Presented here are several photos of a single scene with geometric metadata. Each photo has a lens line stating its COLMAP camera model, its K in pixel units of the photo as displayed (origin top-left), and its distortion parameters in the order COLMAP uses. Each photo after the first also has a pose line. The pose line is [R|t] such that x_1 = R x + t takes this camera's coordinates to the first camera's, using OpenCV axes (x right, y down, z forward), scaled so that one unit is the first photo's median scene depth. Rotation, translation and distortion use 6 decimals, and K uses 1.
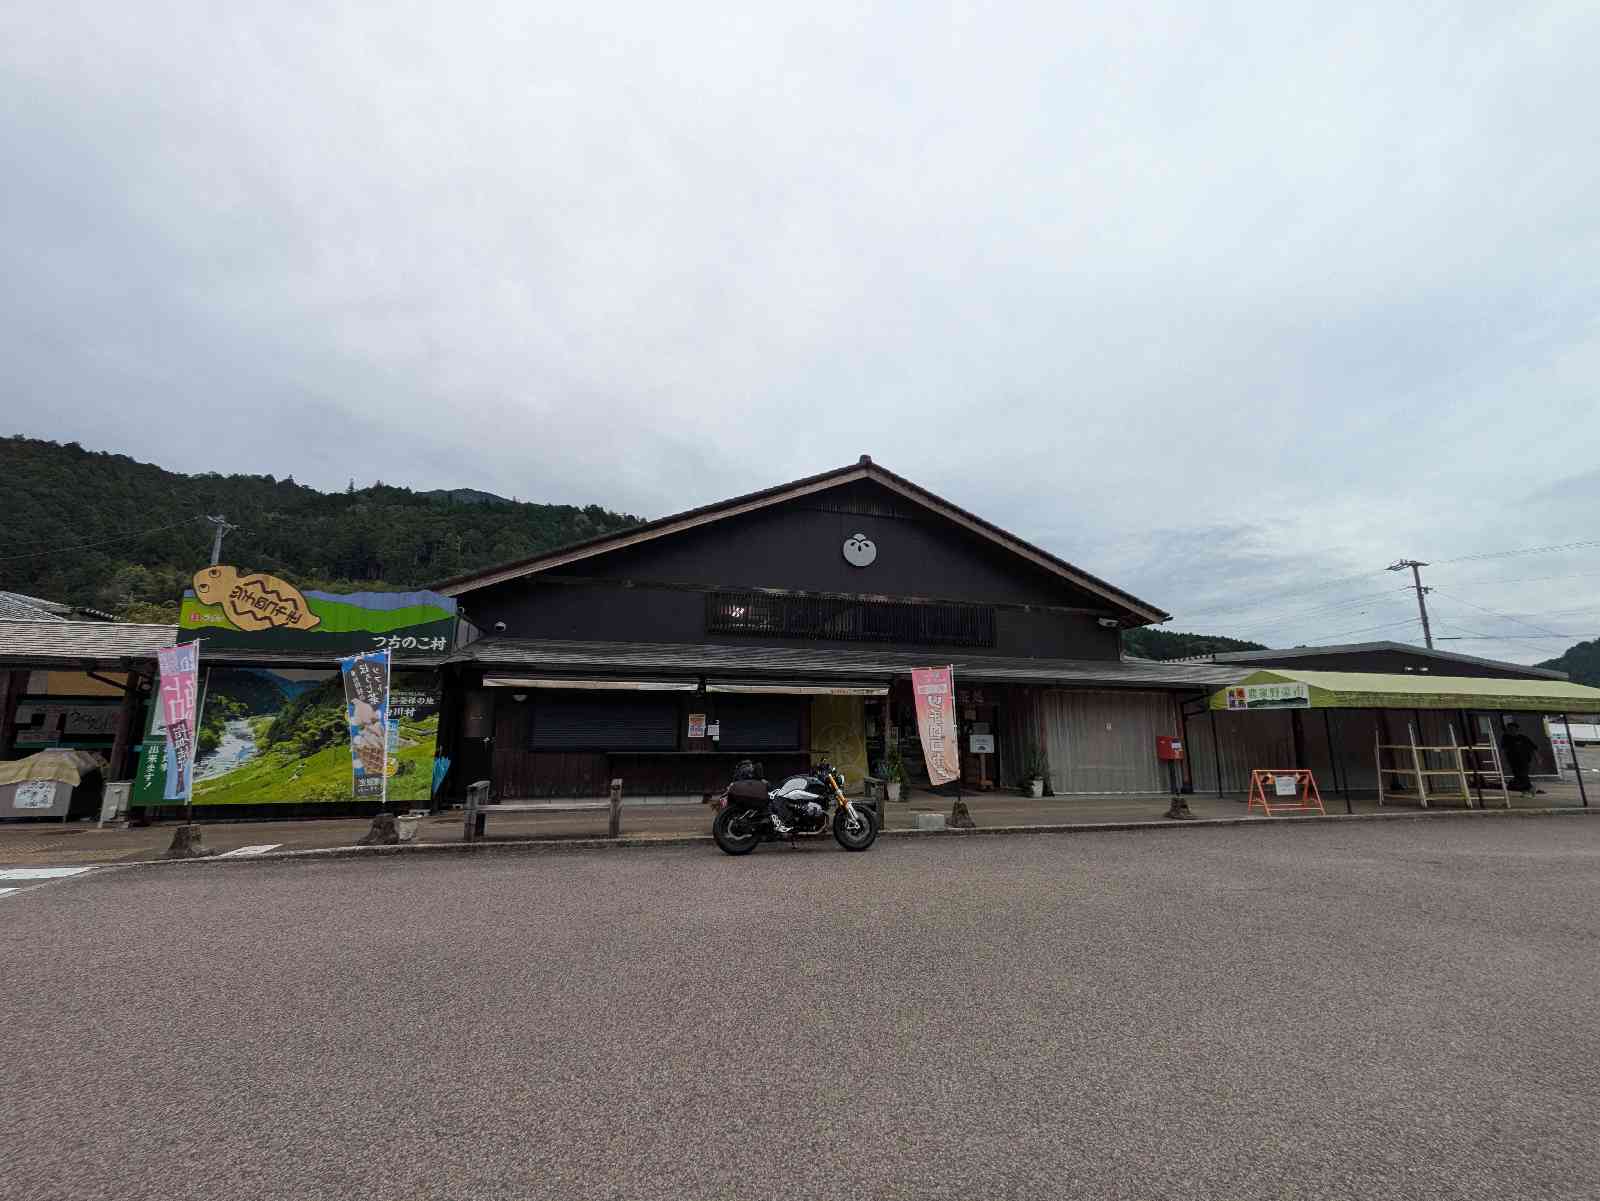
lens RADIAL K [[625.9, 0, 802.9], [0, 625.9, 611.6], [0, 0, 1]] dist [-0.001695, -0.000036]
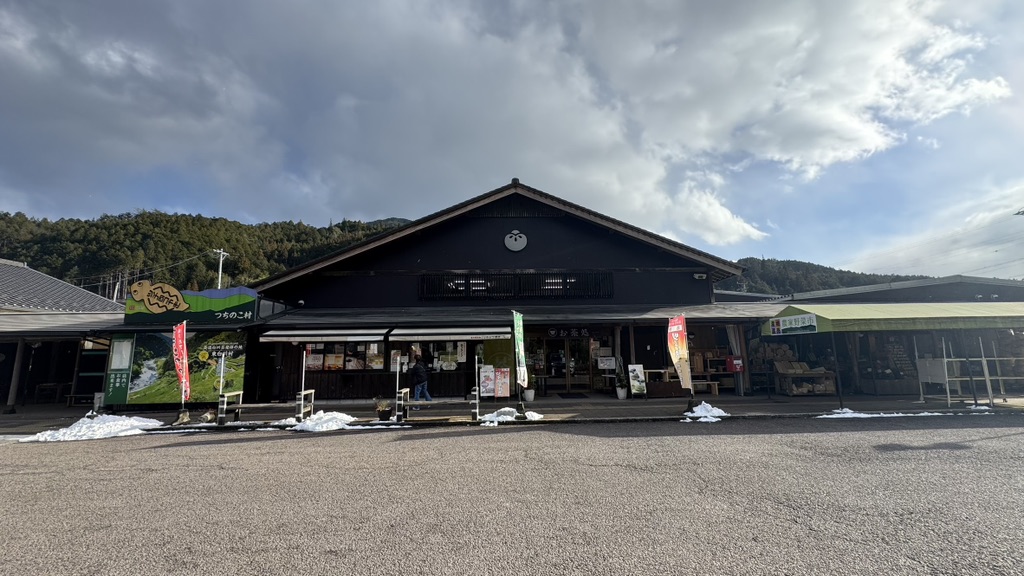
lens RADIAL K [[400.0, 0, 512.0], [0, 400.0, 288.0], [0, 0, 1]] dist [-0.002265, -0.000258]
pose [[0.975328, -0.059867, -0.212489, 0.433587], [0.064372, 0.997823, 0.014340, 0.005768], [0.211168, -0.027664, 0.977058, 0.038187]]
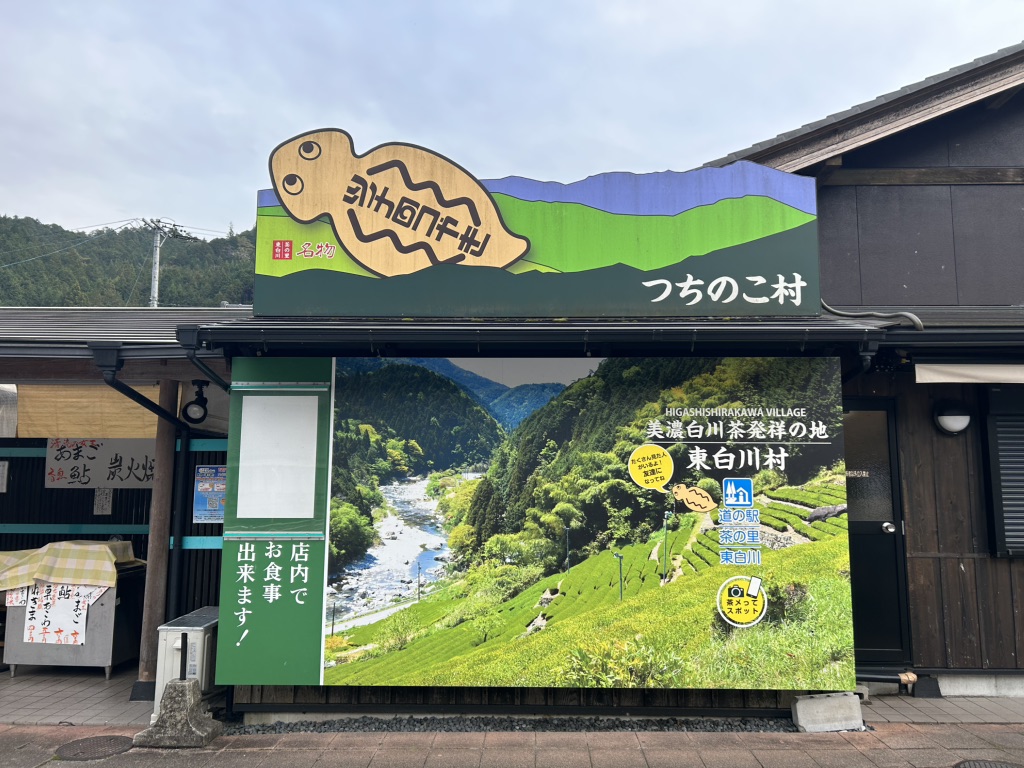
lens RADIAL K [[766.3, 0, 521.0], [0, 766.3, 387.4], [0, 0, 1]] dist [0.092839, -0.138400]
pose [[0.961021, -0.037454, -0.273927, -0.646887], [0.051525, 0.997686, 0.044353, 0.087135], [0.271633, -0.056738, 0.960727, 0.501741]]
